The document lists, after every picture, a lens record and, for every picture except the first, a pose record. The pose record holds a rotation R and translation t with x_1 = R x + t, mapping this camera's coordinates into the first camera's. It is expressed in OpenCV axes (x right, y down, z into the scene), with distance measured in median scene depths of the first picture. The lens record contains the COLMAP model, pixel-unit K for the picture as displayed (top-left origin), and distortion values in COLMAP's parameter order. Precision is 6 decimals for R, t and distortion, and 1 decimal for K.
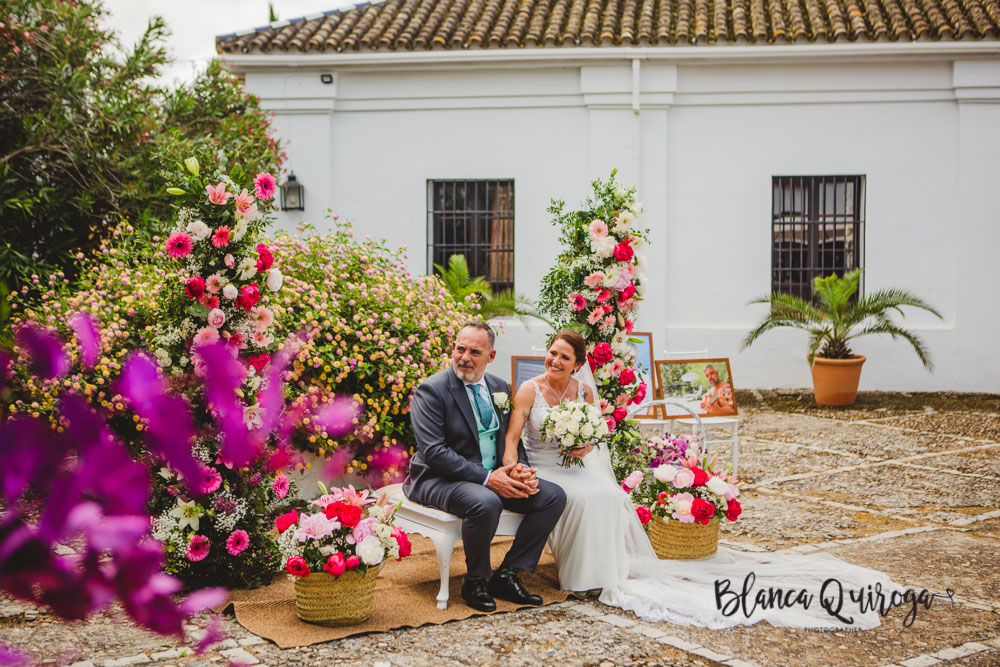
lens RADIAL K [[1296.0, 0, 500.0], [0, 1296.0, 333.5], [0, 0, 1]] dist [0.001847, -0.003101]
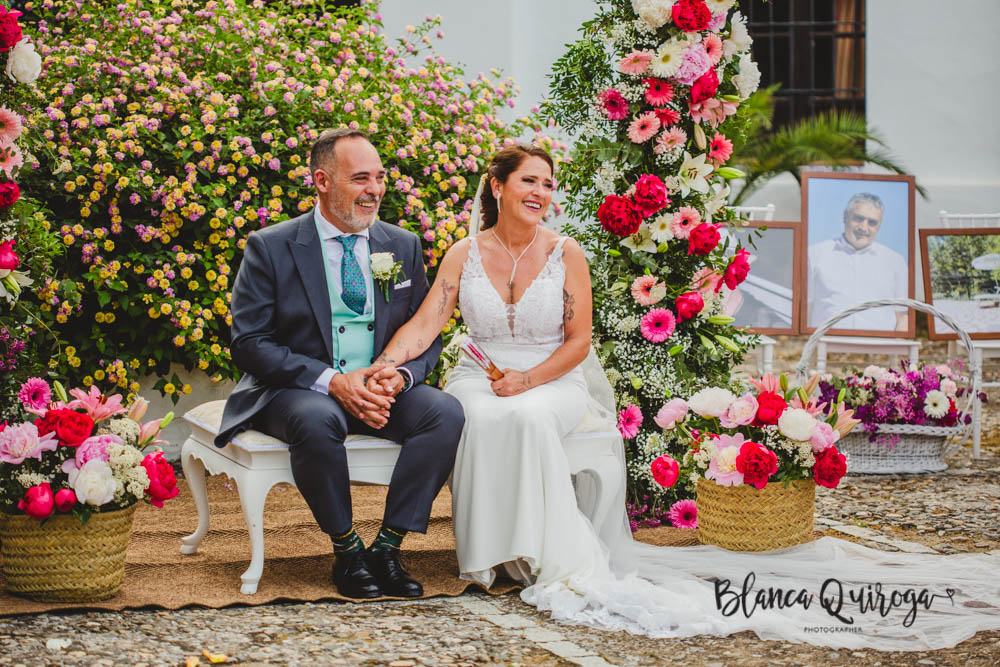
lens RADIAL K [[2941.3, 0, 500.0], [0, 2941.3, 333.5], [0, 0, 1]] dist [-0.120172, 1.149832]
pose [[0.958933, 0.013980, -0.283287, 0.377684], [-0.006636, 0.999617, 0.026865, 0.041510], [0.283554, -0.023881, 0.958659, -0.243790]]
